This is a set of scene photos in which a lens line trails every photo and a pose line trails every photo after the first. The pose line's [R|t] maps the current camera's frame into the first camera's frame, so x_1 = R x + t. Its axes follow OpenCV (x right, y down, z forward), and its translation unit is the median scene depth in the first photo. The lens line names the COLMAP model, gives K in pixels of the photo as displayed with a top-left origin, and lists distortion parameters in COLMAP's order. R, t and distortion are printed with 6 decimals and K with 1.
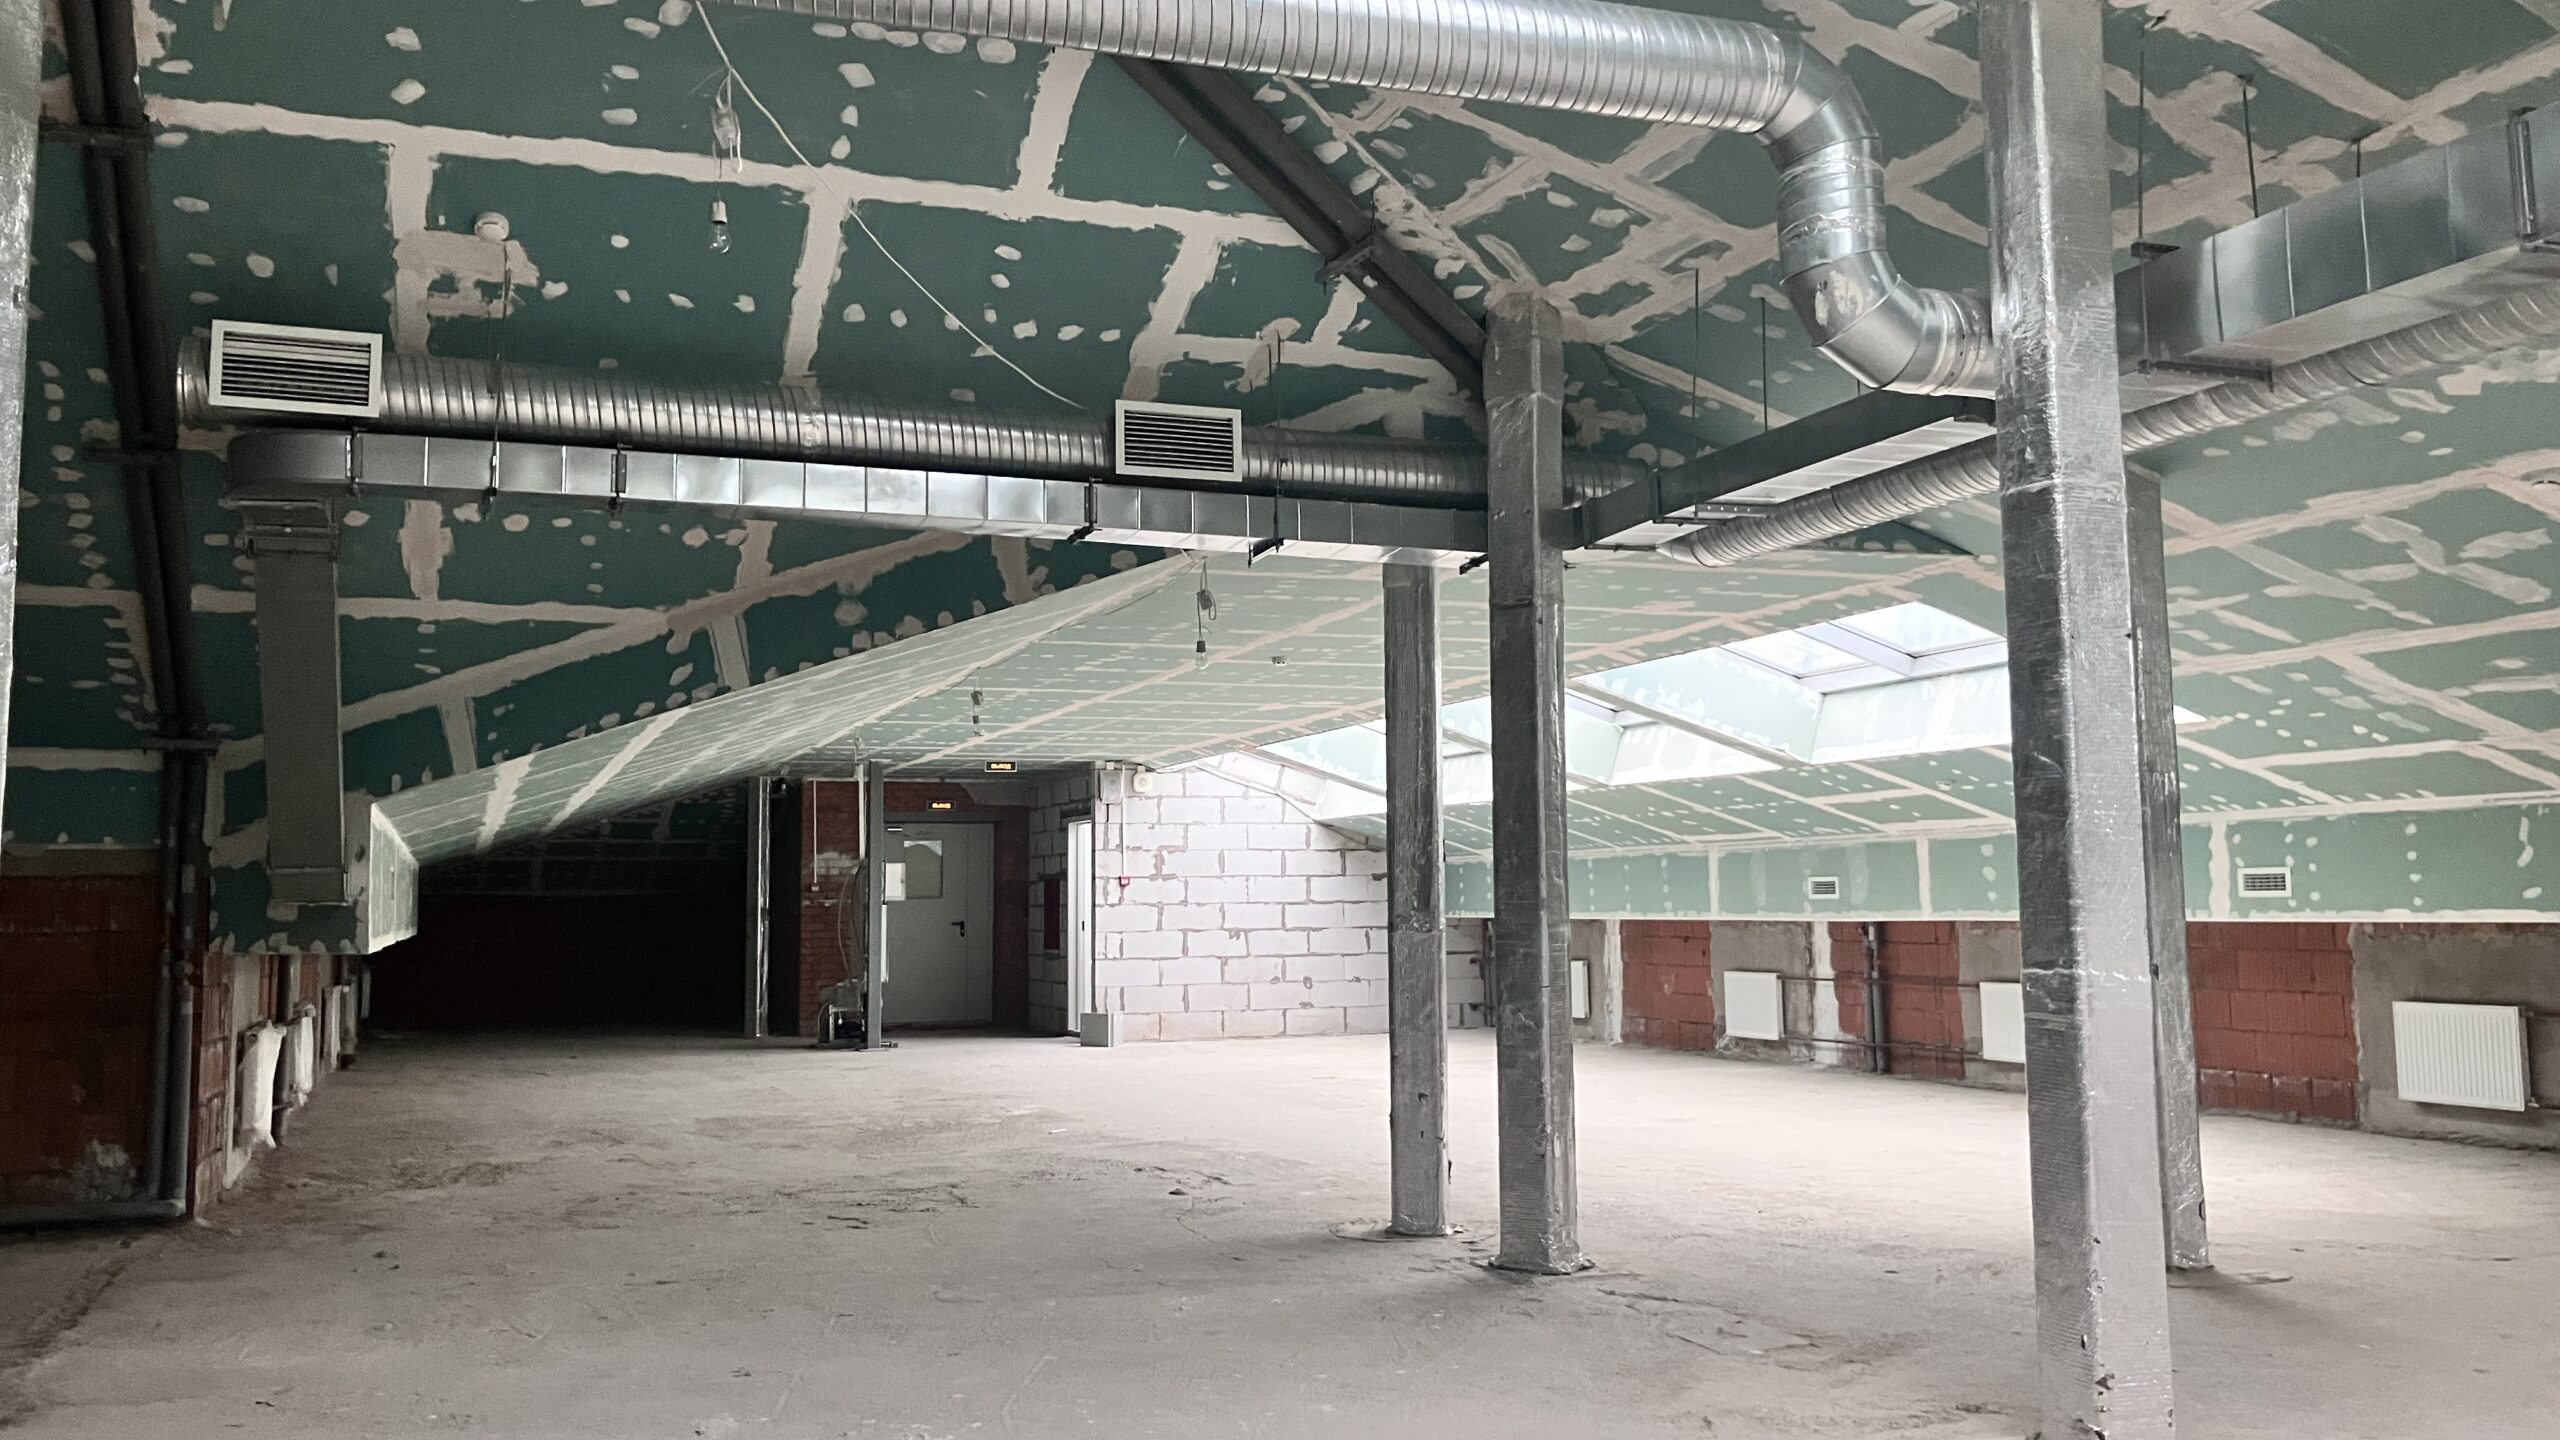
lens RADIAL K [[1953.9, 0, 1280.0], [0, 1953.9, 720.0], [0, 0, 1]] dist [-0.049329, 0.000784]
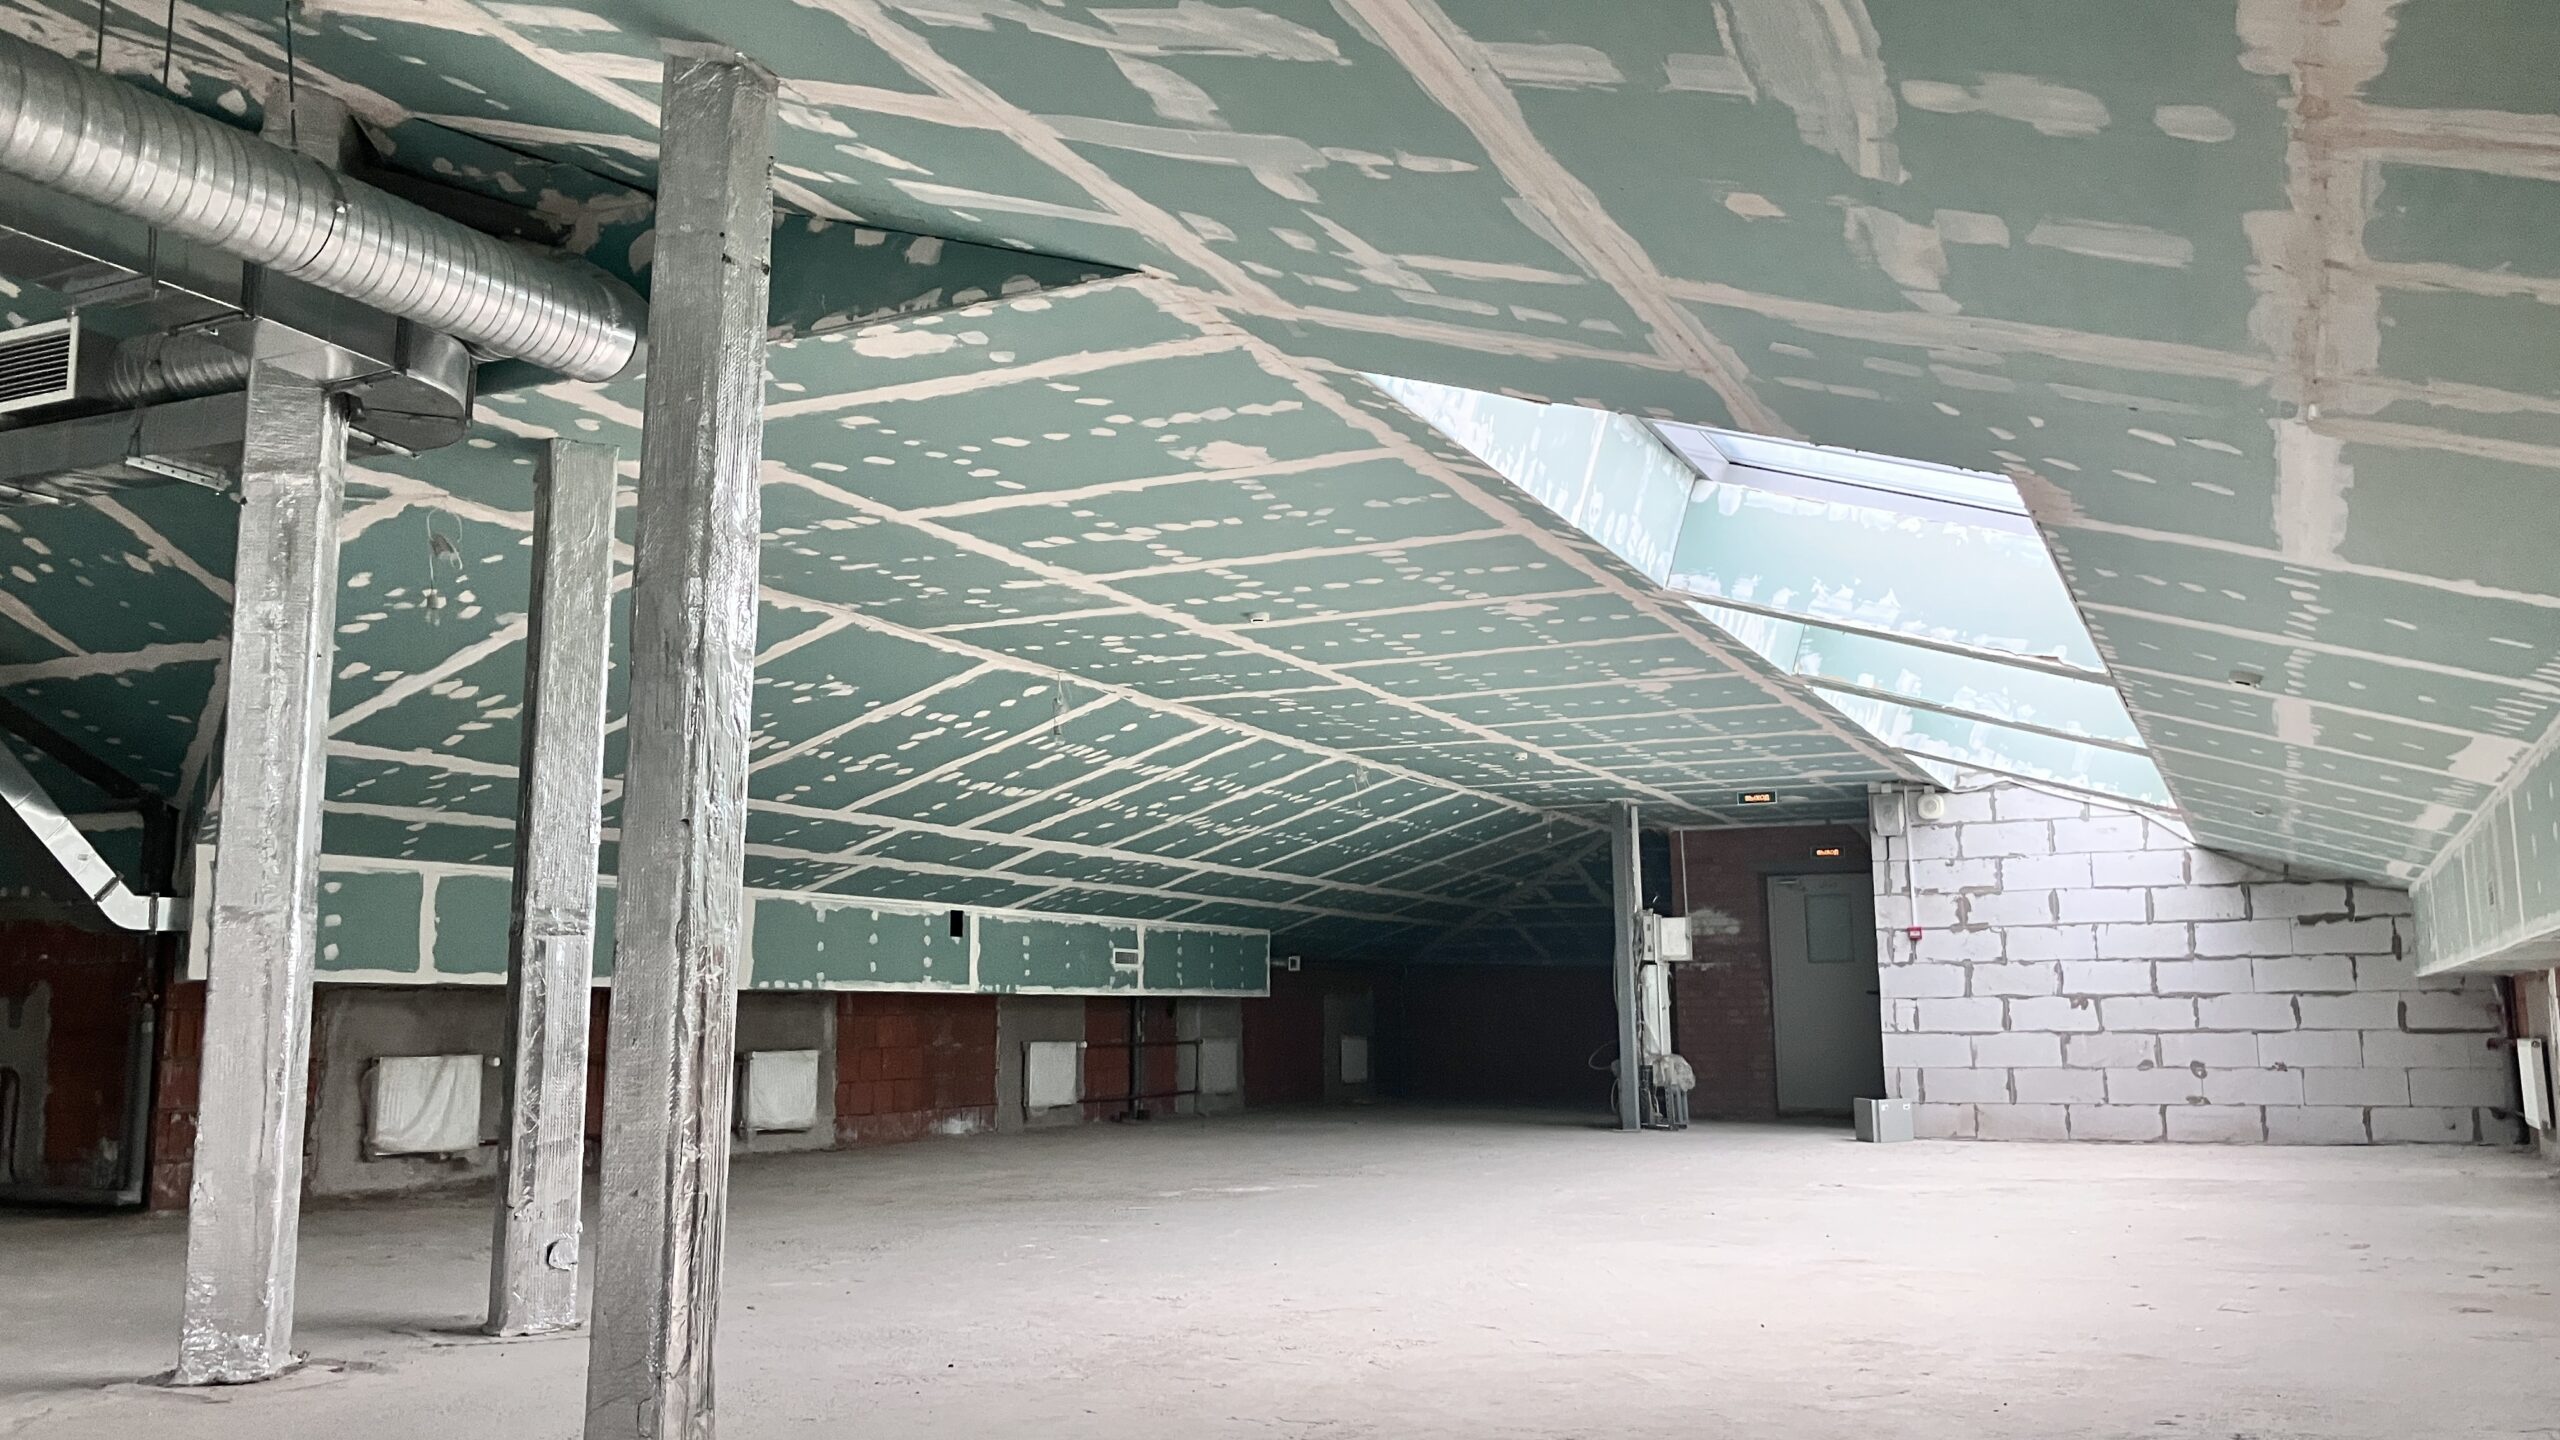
lens RADIAL K [[1953.9, 0, 1280.0], [0, 1953.9, 720.0], [0, 0, 1]] dist [-0.049329, 0.000784]
pose [[0.696038, -0.096378, -0.711507, 0.303944], [0.065103, 0.995340, -0.071137, 0.035409], [0.715047, 0.003193, 0.699069, 0.265206]]
